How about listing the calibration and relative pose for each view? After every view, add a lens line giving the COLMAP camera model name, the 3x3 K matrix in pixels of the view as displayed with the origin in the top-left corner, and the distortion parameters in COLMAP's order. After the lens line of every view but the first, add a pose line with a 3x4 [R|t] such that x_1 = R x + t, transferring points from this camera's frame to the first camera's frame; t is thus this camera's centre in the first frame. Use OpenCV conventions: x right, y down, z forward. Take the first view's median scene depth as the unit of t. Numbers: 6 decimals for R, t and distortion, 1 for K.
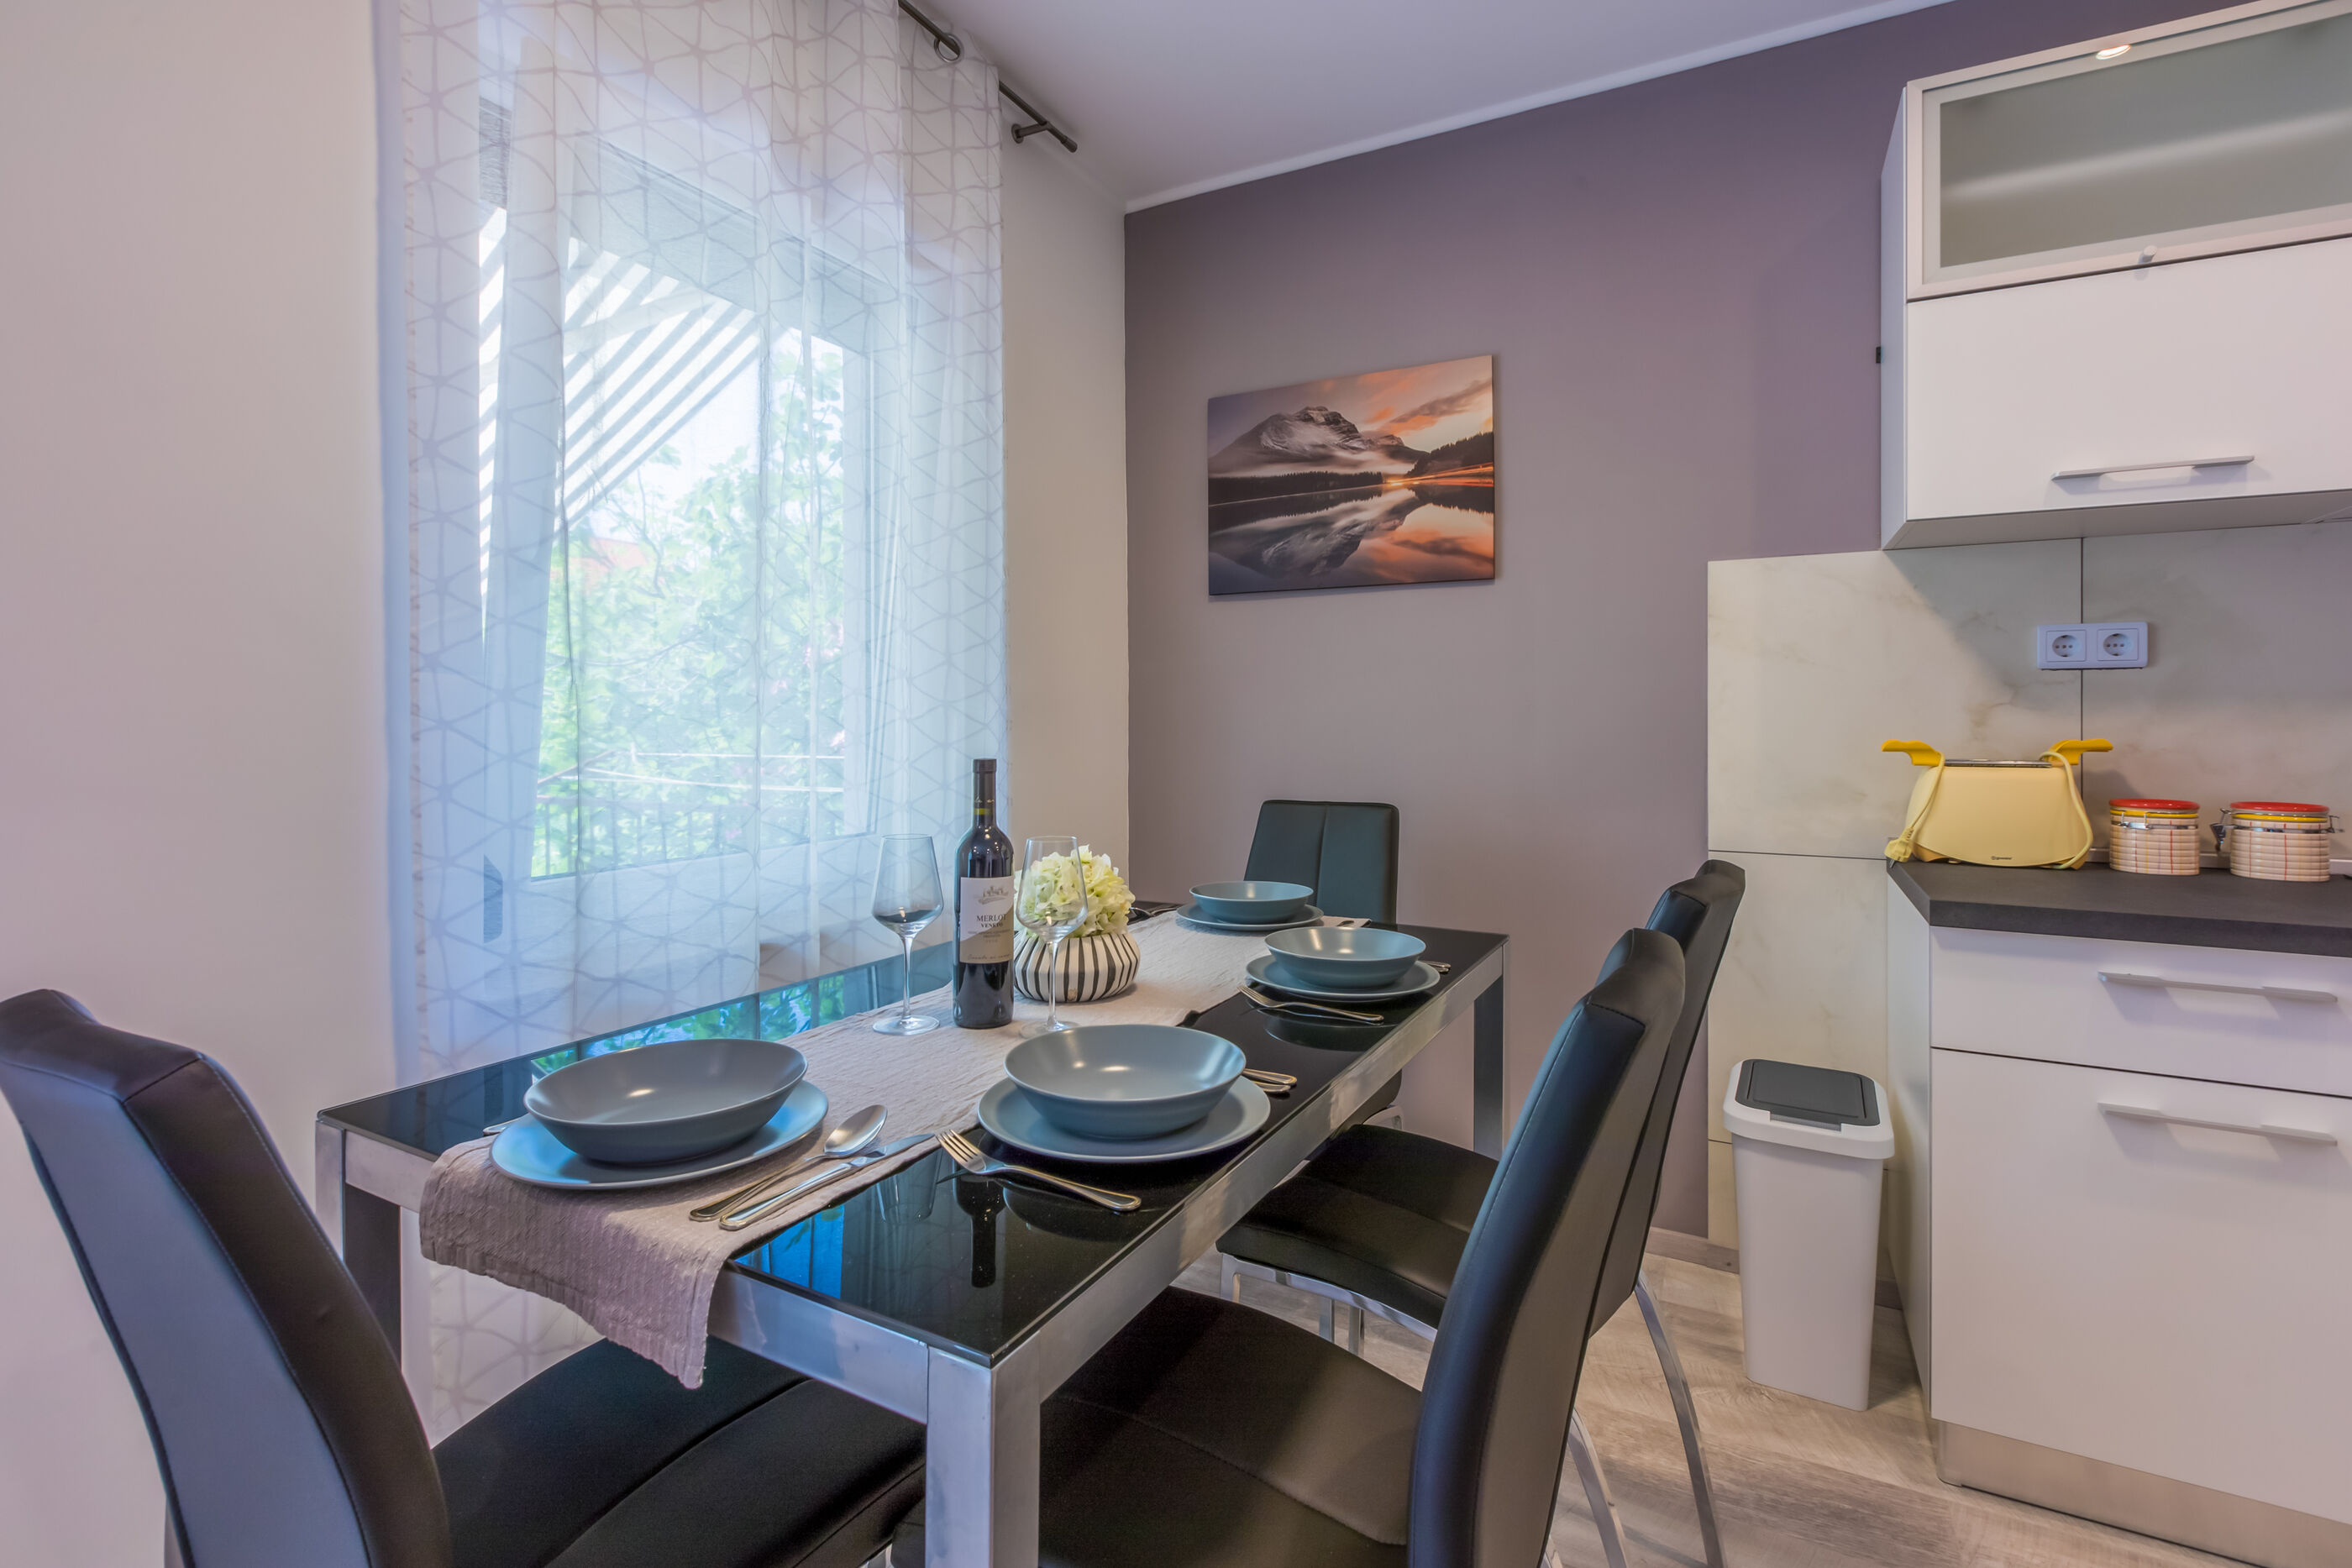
lens RADIAL K [[1084.5, 0, 1155.0], [0, 1084.5, 720.6], [0, 0, 1]] dist [0.000437, -0.000889]
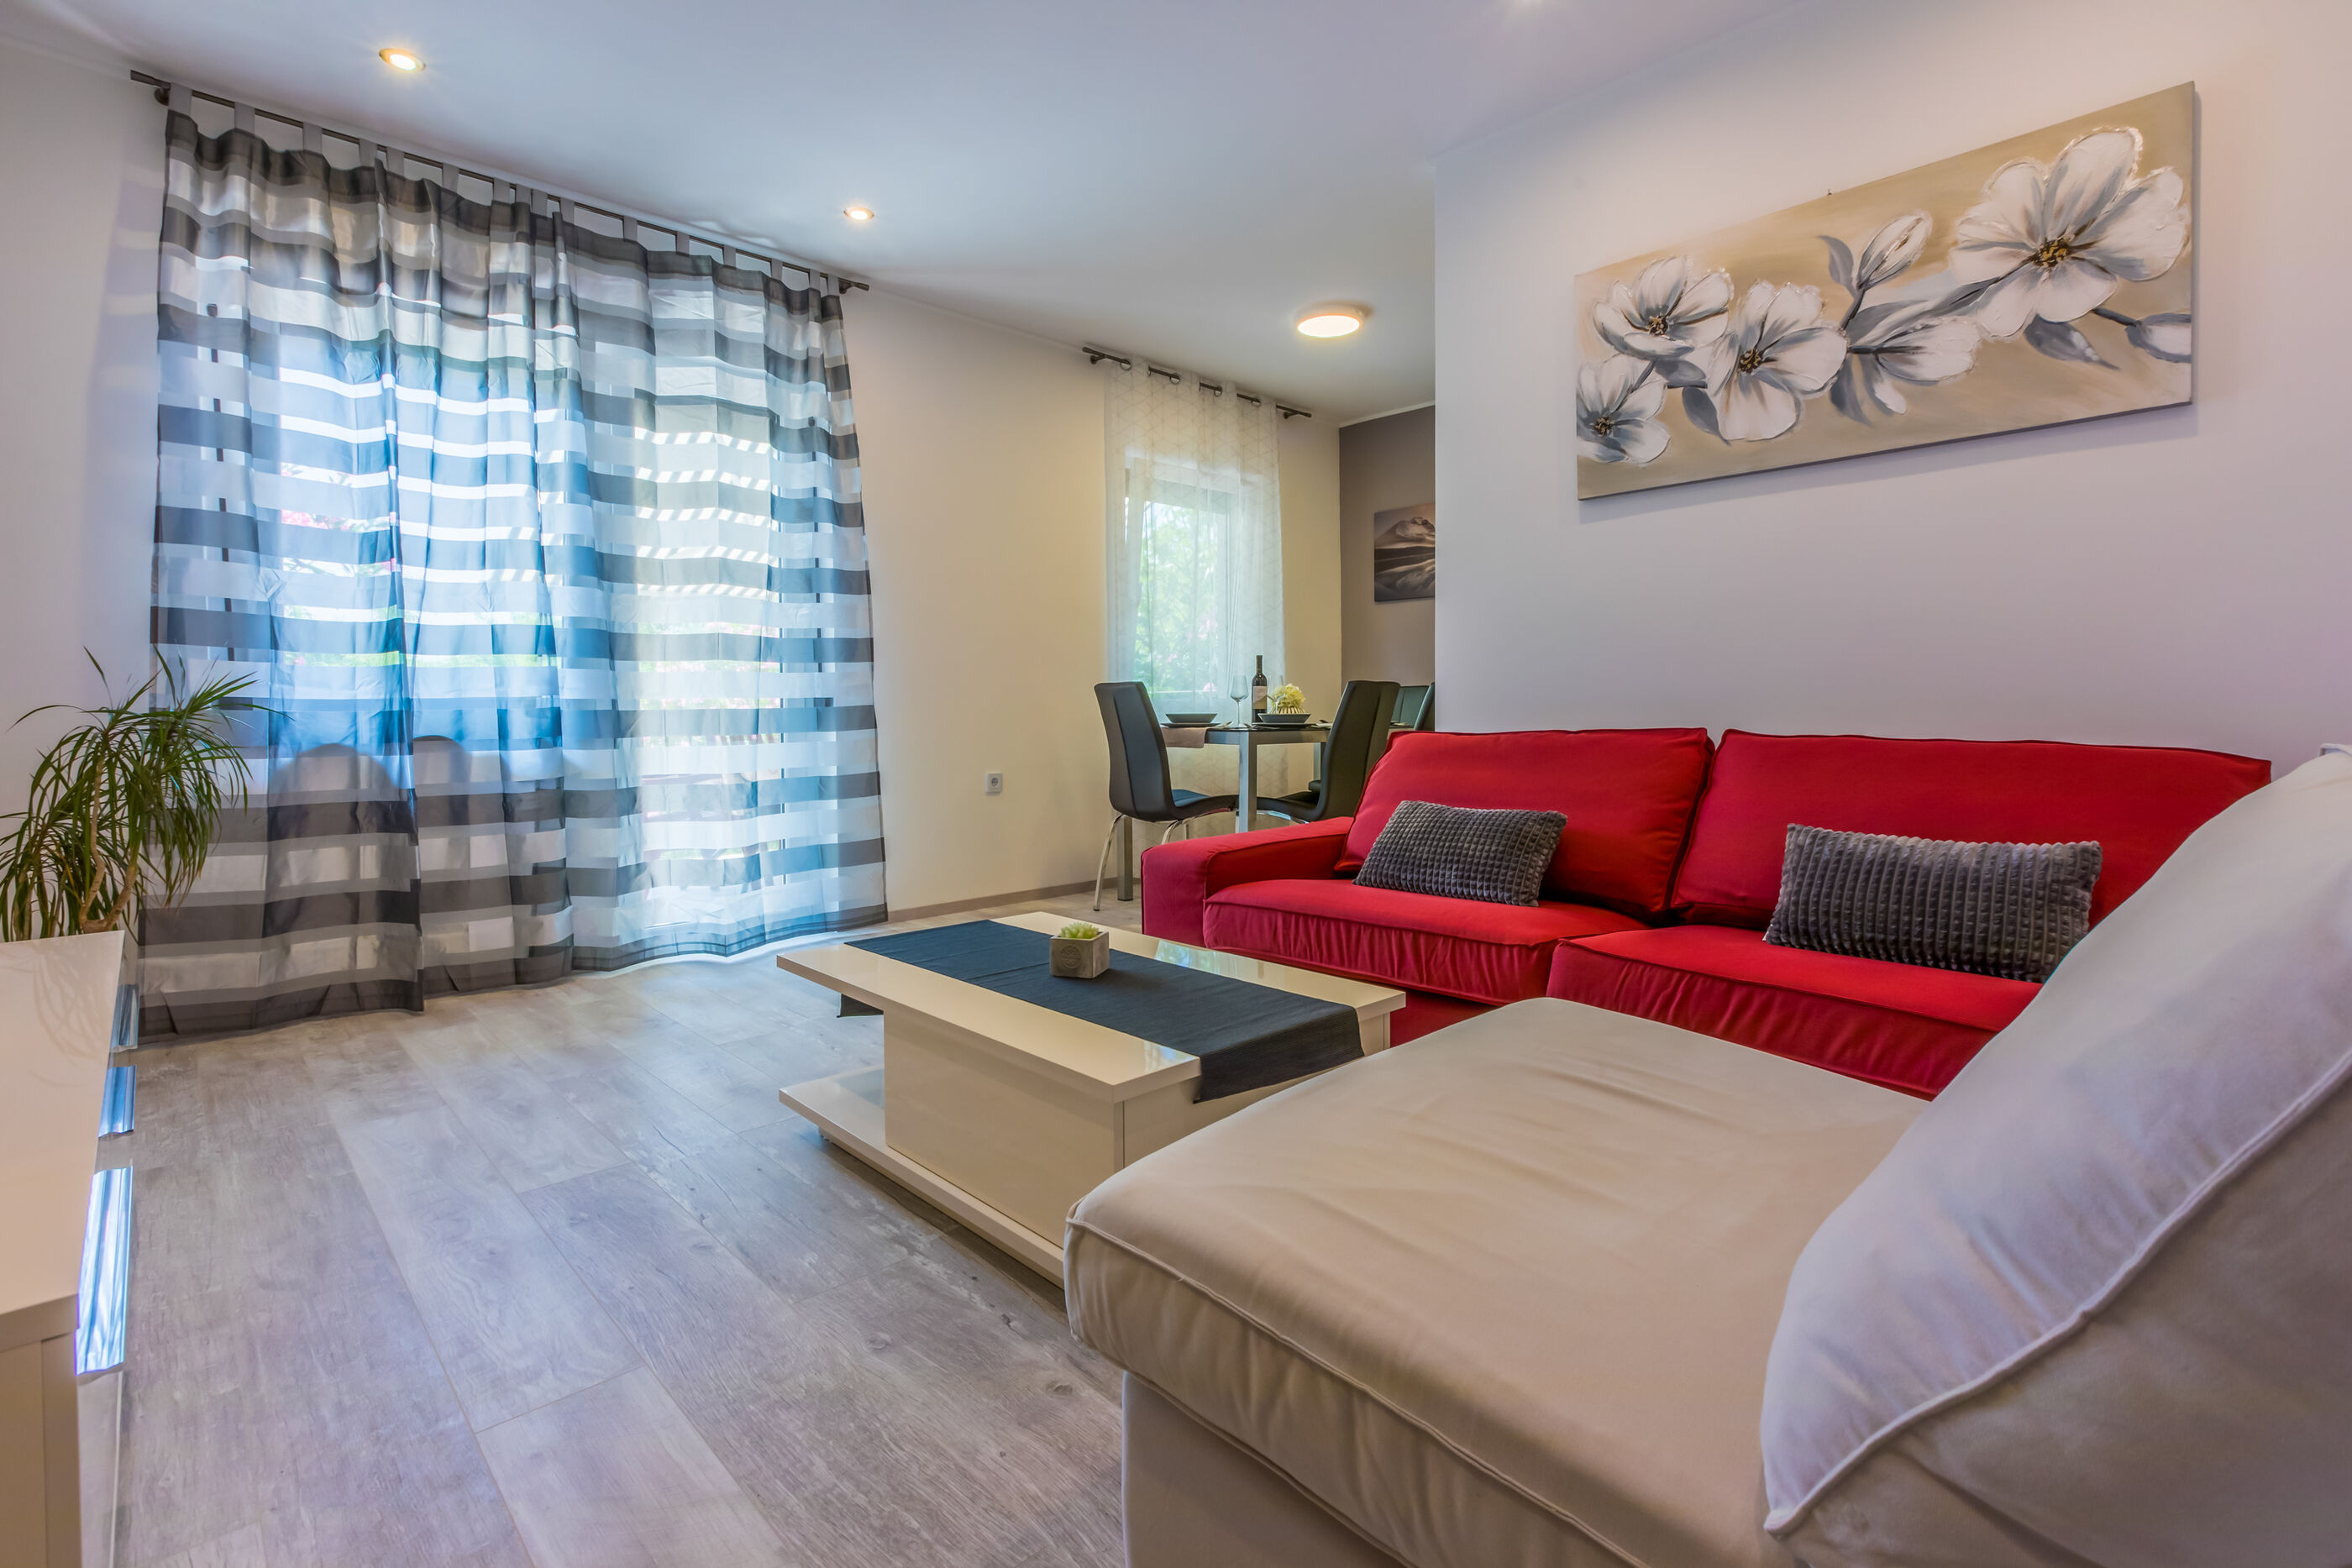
lens RADIAL K [[1068.9, 0, 1144.1], [0, 1068.9, 743.0], [0, 0, 1]] dist [0.001634, -0.000296]
pose [[0.948991, 0.004825, -0.315267, 0.409513], [0.005411, 0.999486, 0.031585, 0.141962], [0.315257, -0.031680, 0.948477, -1.721837]]
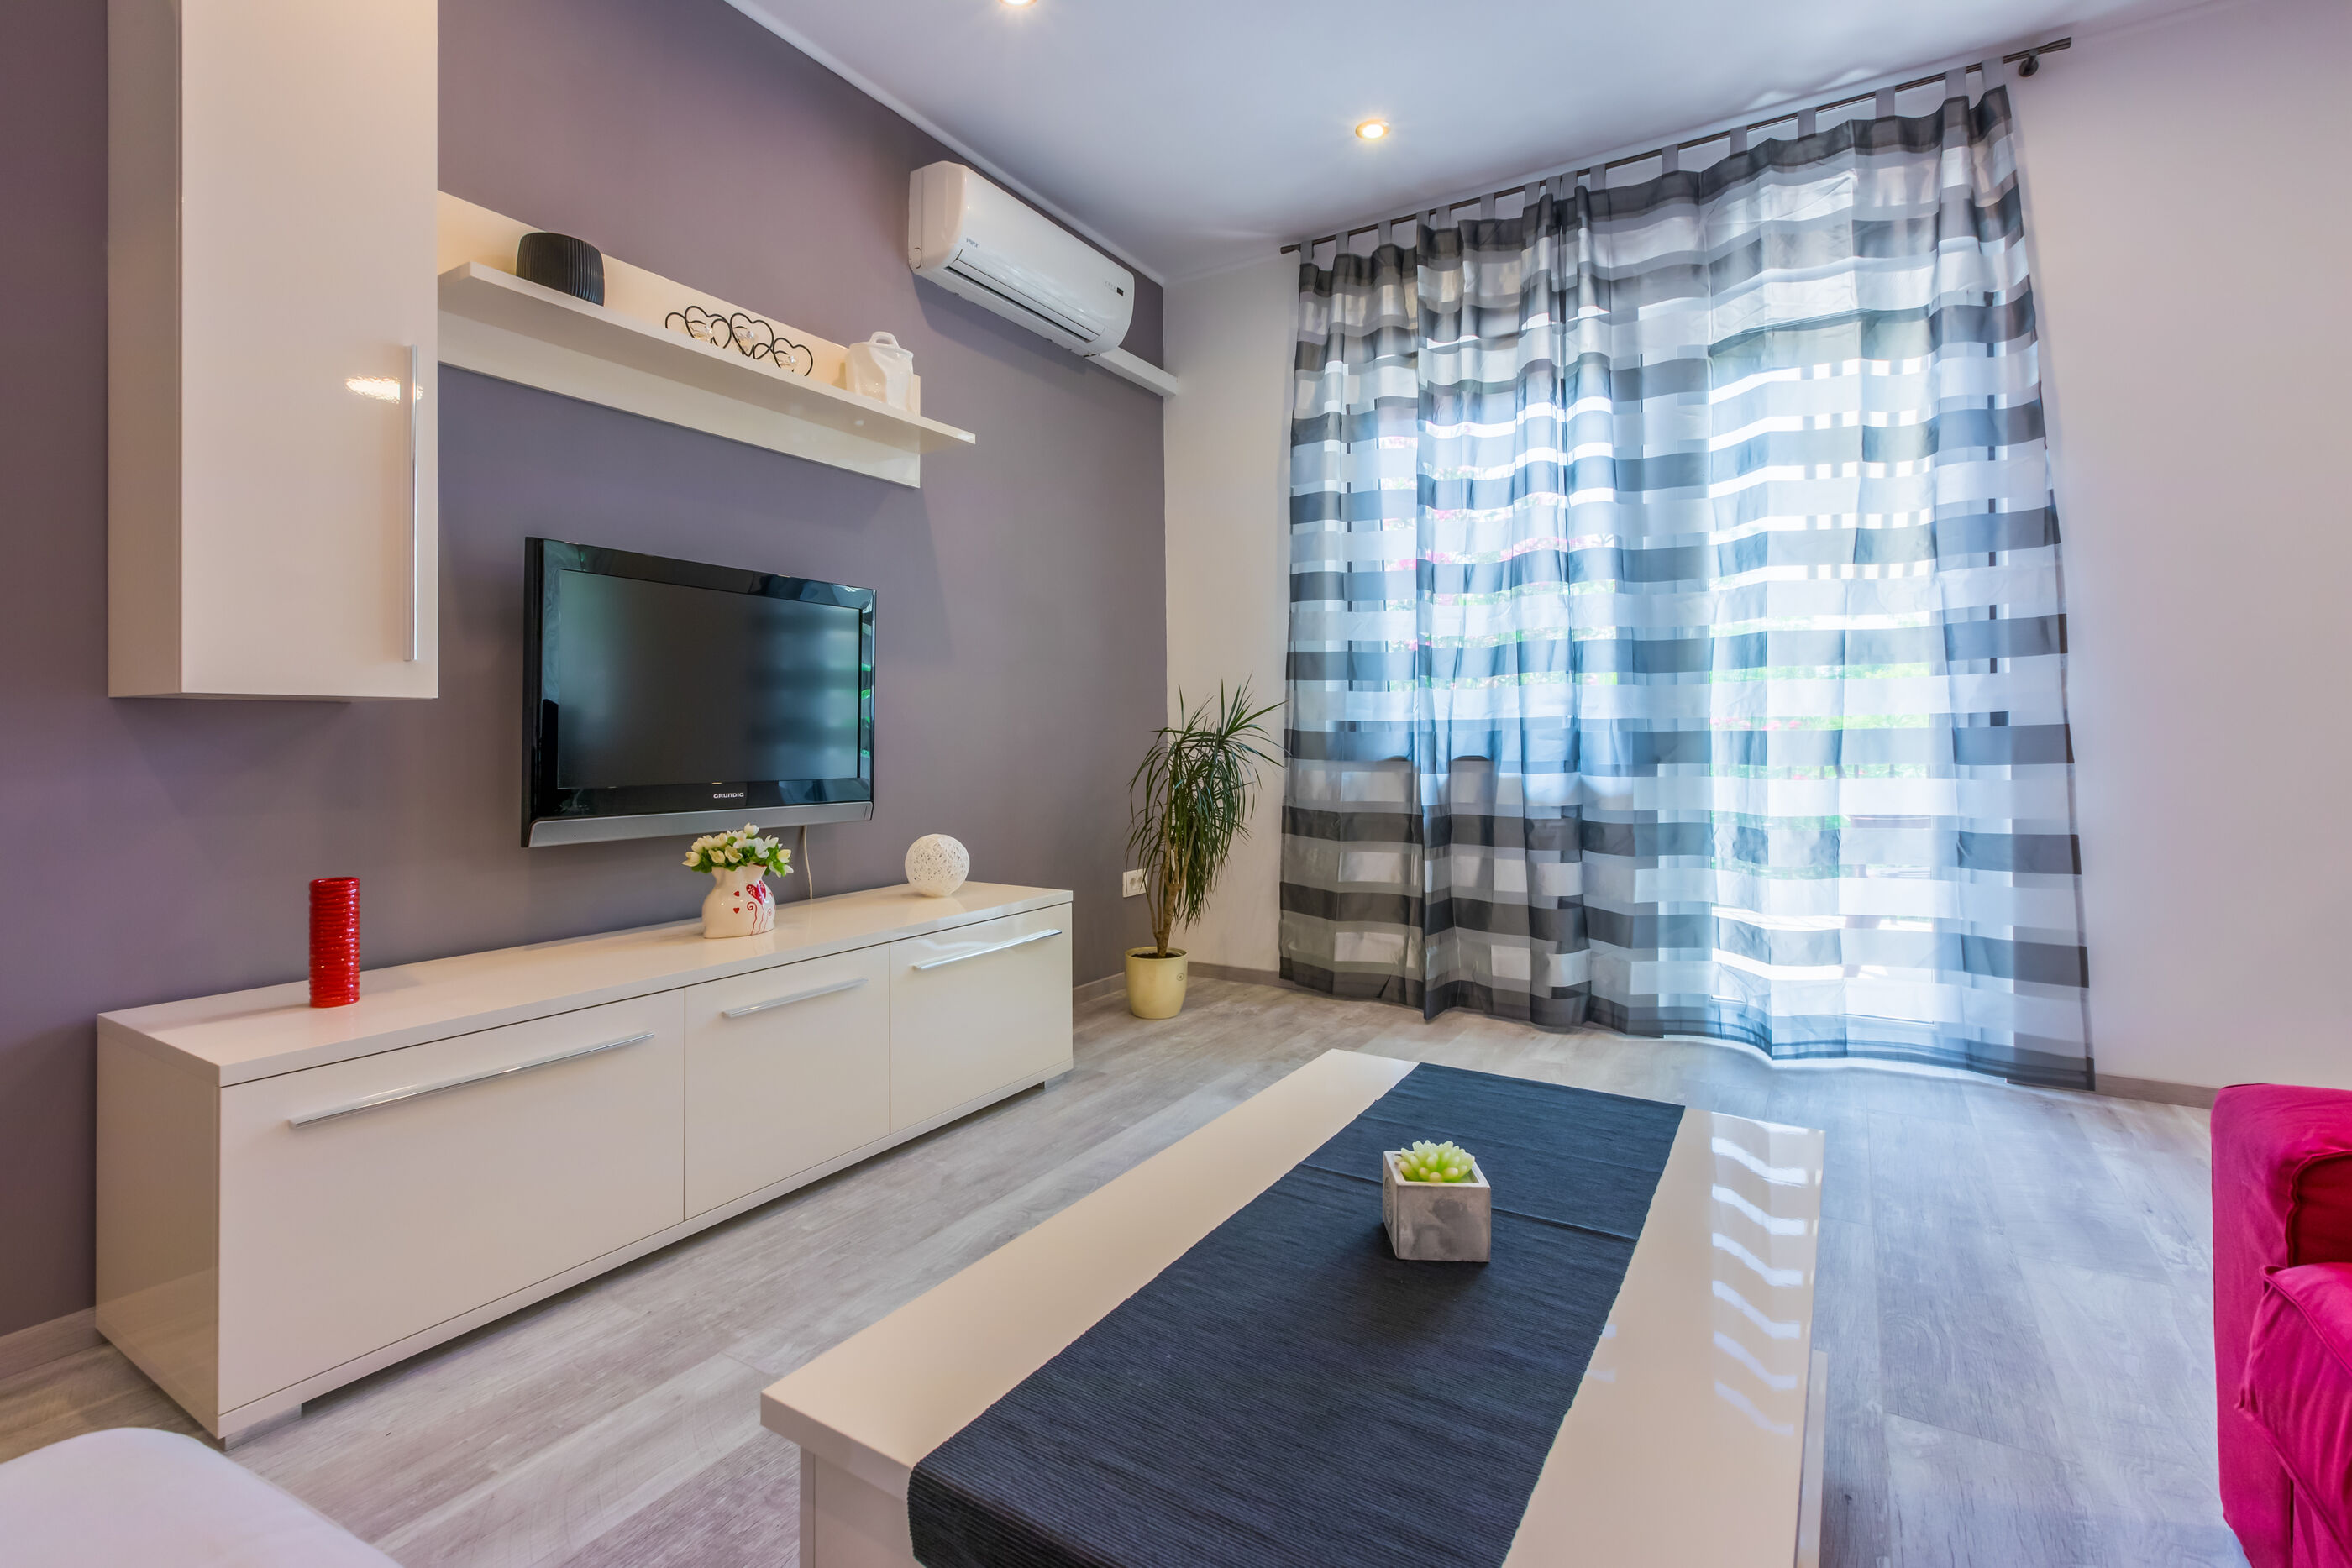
lens RADIAL K [[1073.7, 0, 1180.6], [0, 1073.7, 730.9], [0, 0, 1]] dist [0.000494, -0.000316]
pose [[-0.050220, -0.002625, -0.998735, 0.563200], [0.002468, 0.999993, -0.002753, 0.140768], [0.998735, -0.002604, -0.050213, -0.904486]]
